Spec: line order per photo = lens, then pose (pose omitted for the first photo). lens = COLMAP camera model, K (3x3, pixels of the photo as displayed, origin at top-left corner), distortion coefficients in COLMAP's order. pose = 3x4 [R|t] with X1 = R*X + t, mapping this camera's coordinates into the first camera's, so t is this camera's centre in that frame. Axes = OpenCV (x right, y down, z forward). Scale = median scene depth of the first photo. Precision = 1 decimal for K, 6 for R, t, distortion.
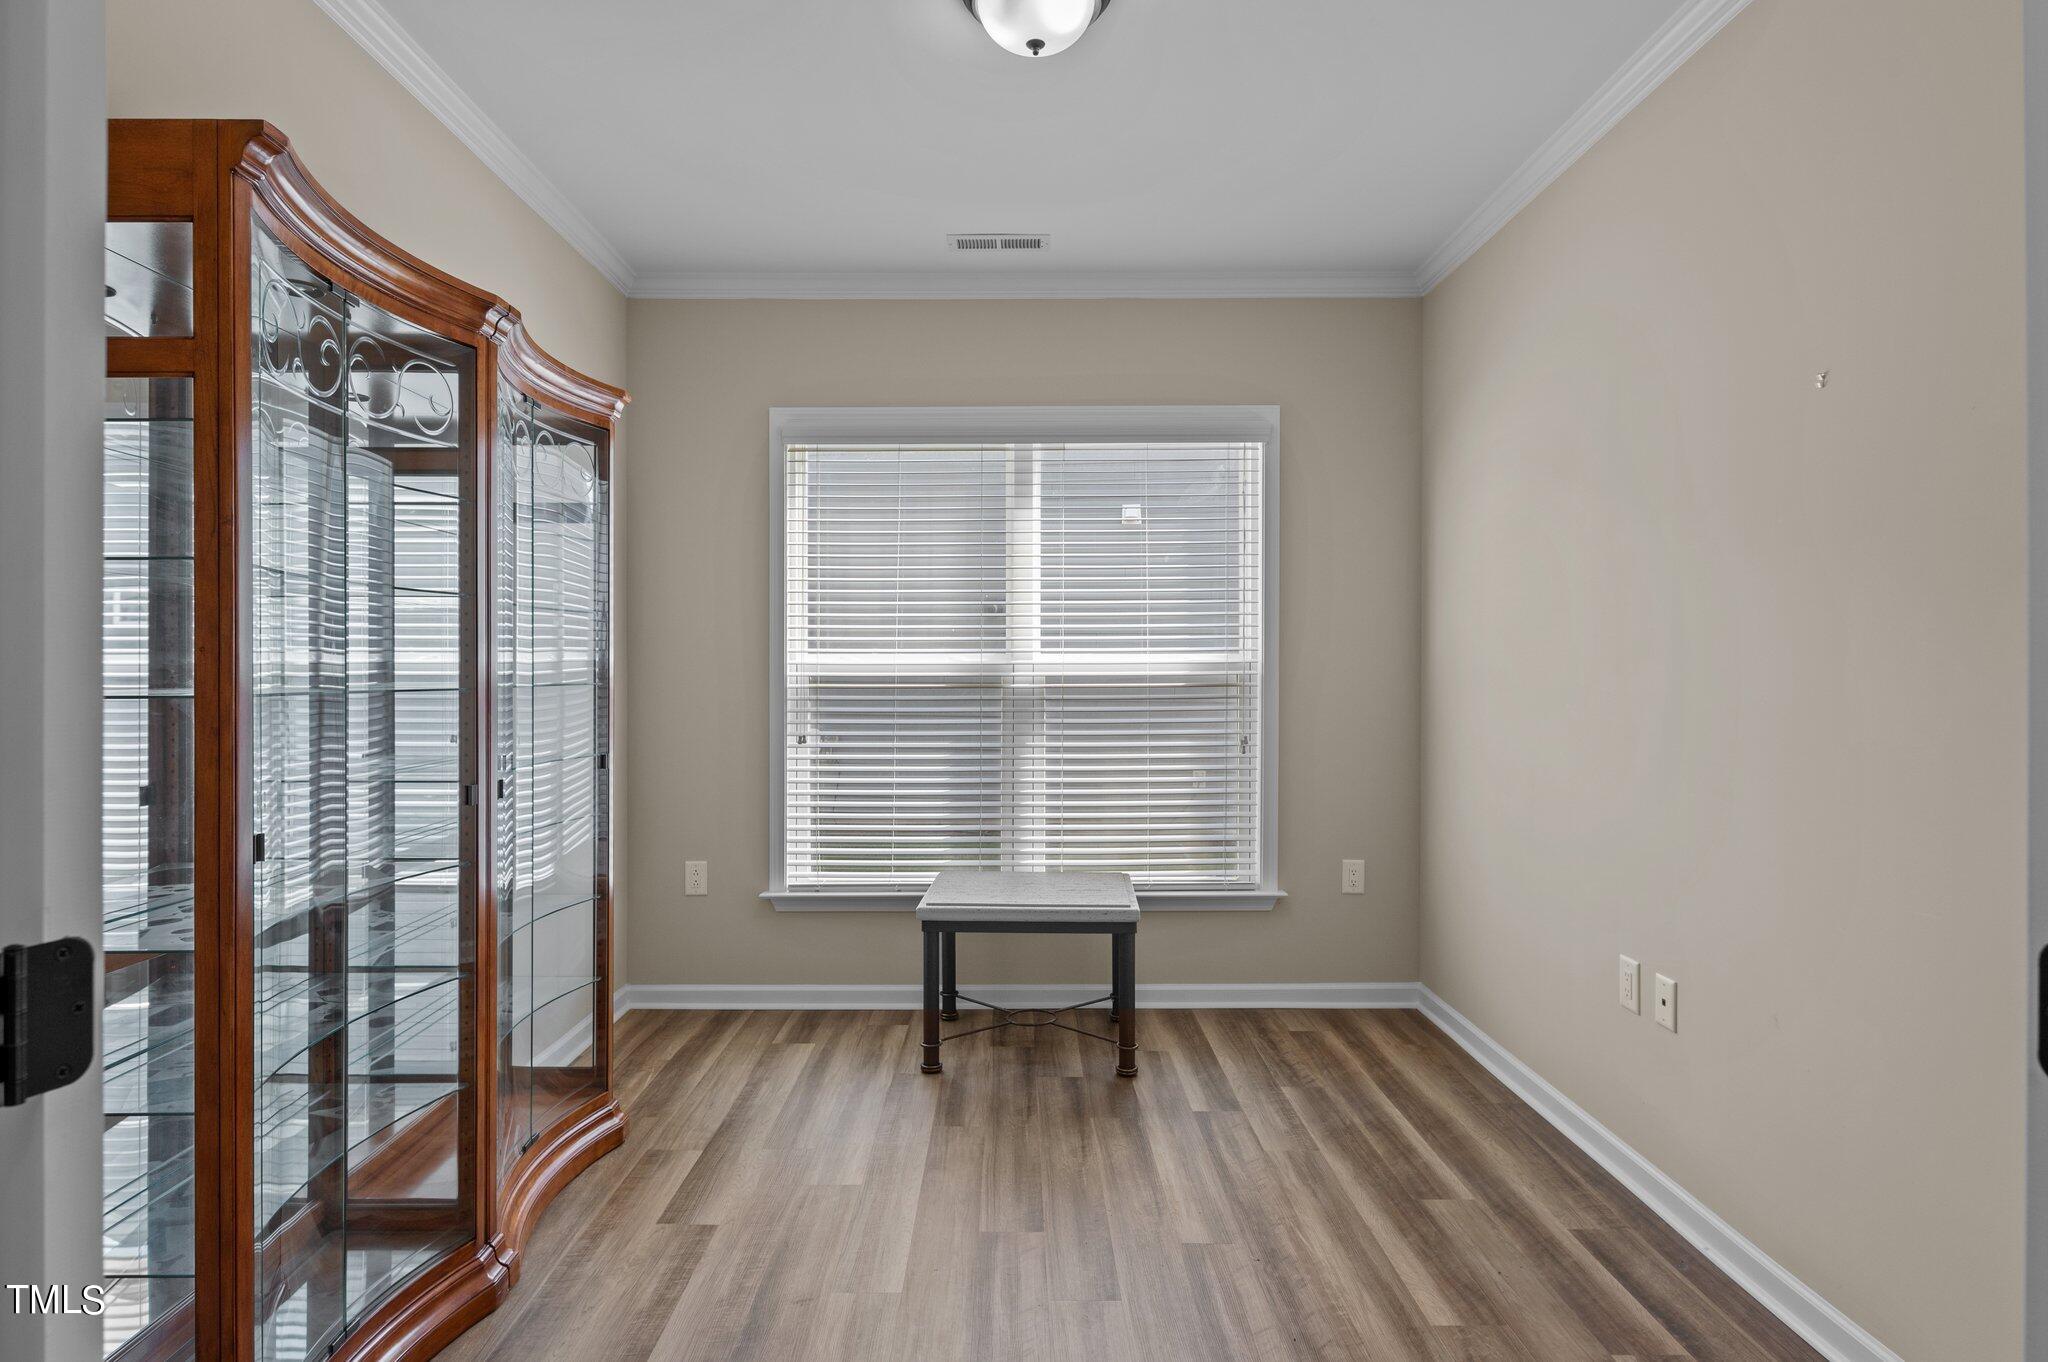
lens RADIAL K [[1121.6, 0, 1025.3], [0, 1121.6, 669.5], [0, 0, 1]] dist [0.013409, -0.000003]
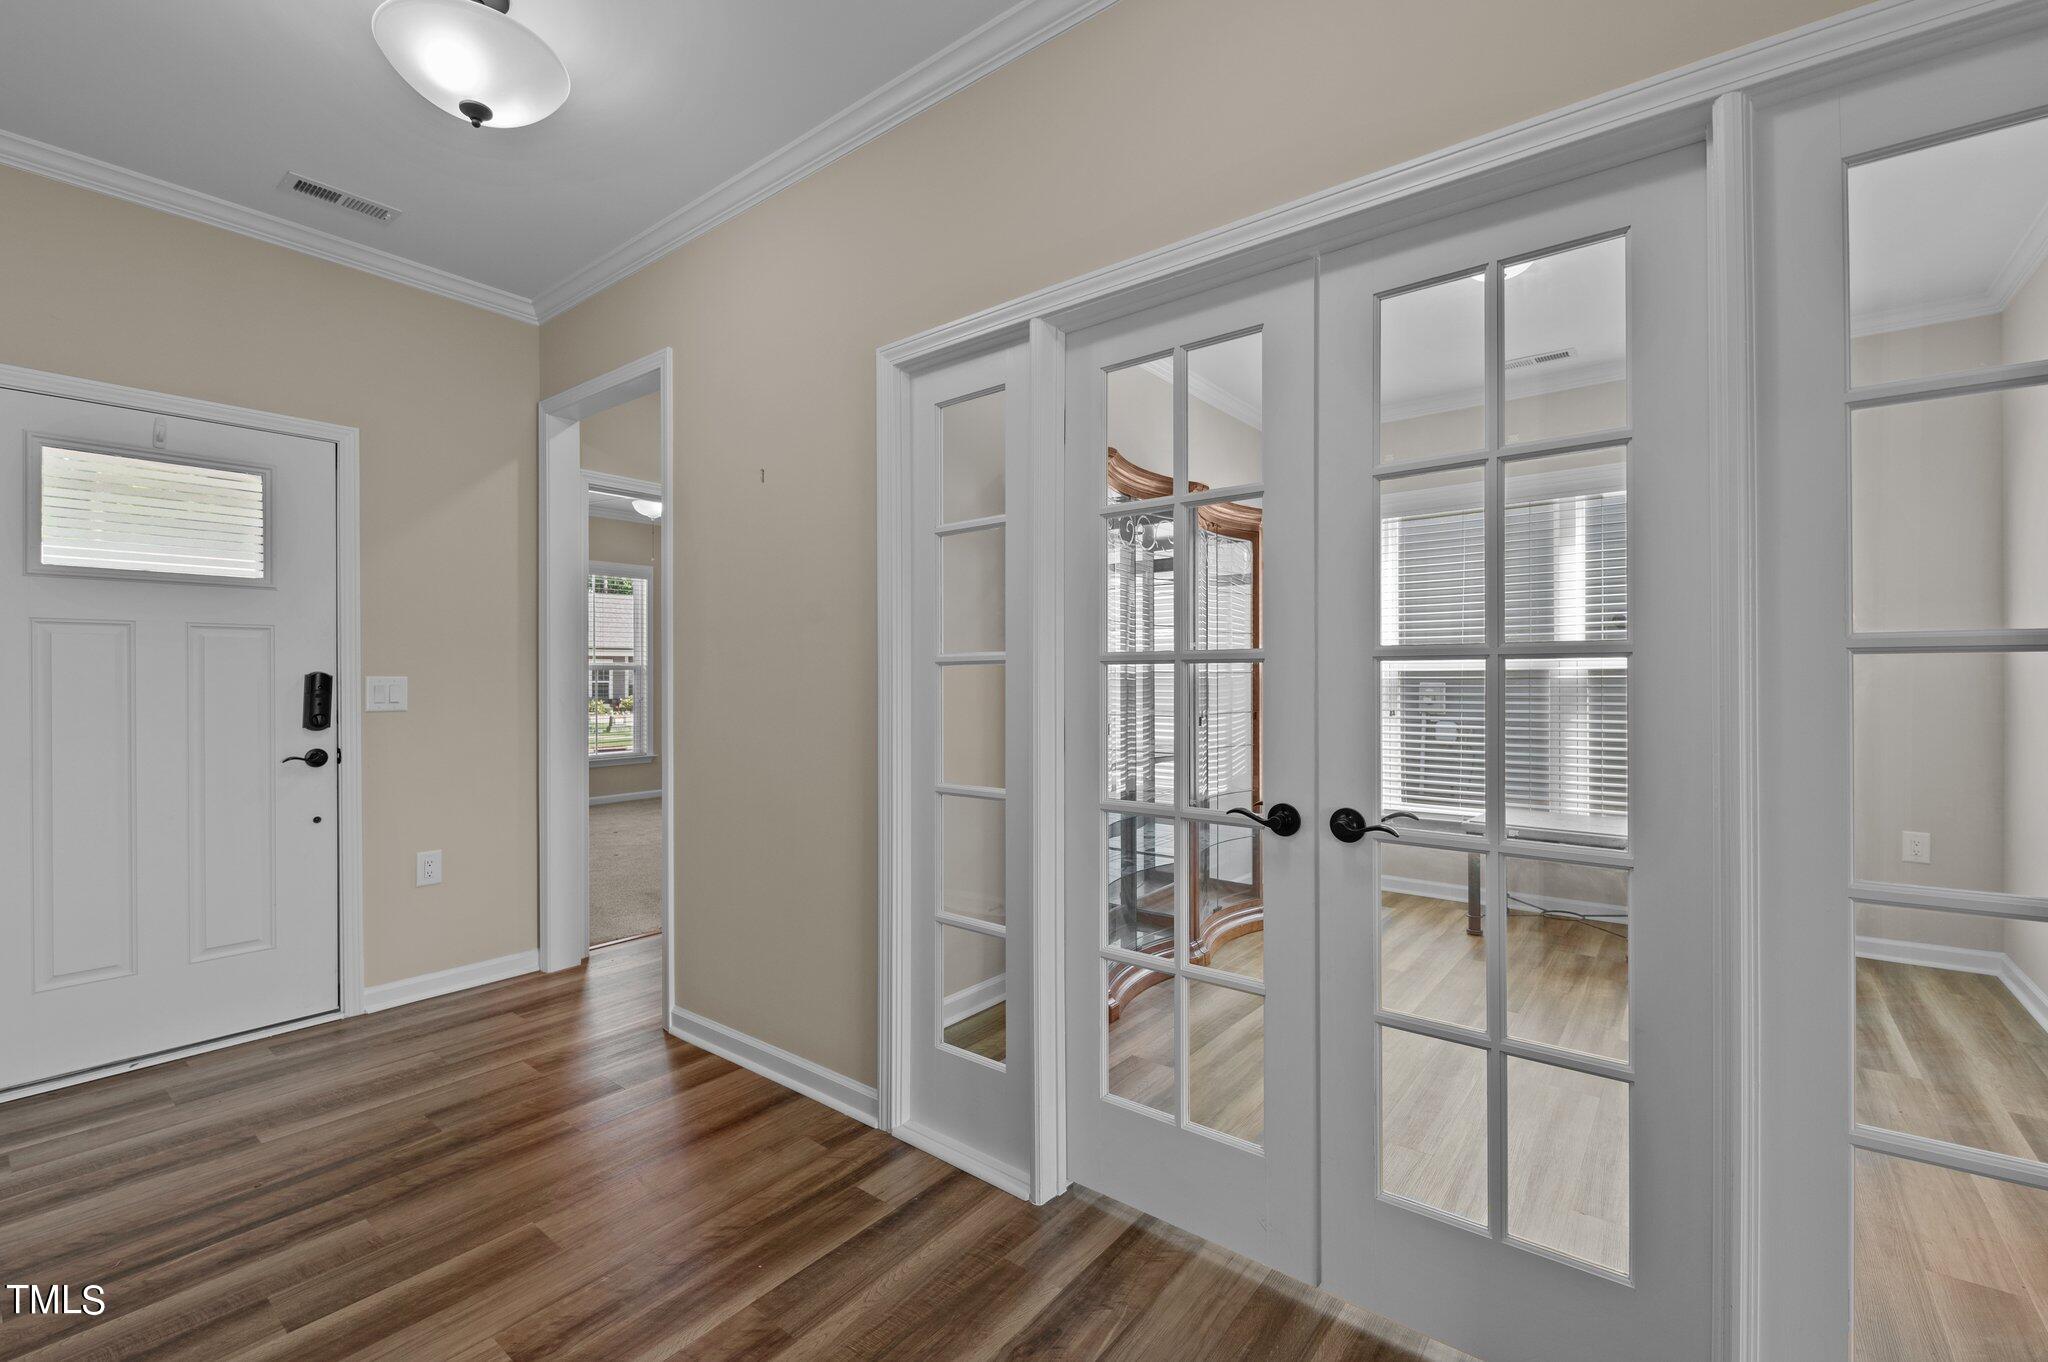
lens RADIAL K [[884.4, 0, 1002.0], [0, 884.4, 684.3], [0, 0, 1]] dist [-0.011023, -0.000446]
pose [[0.772359, -0.001730, -0.635183, 0.184275], [0.002110, 0.999998, -0.000157, 0.027496], [0.635182, -0.001219, 0.772361, -0.312224]]
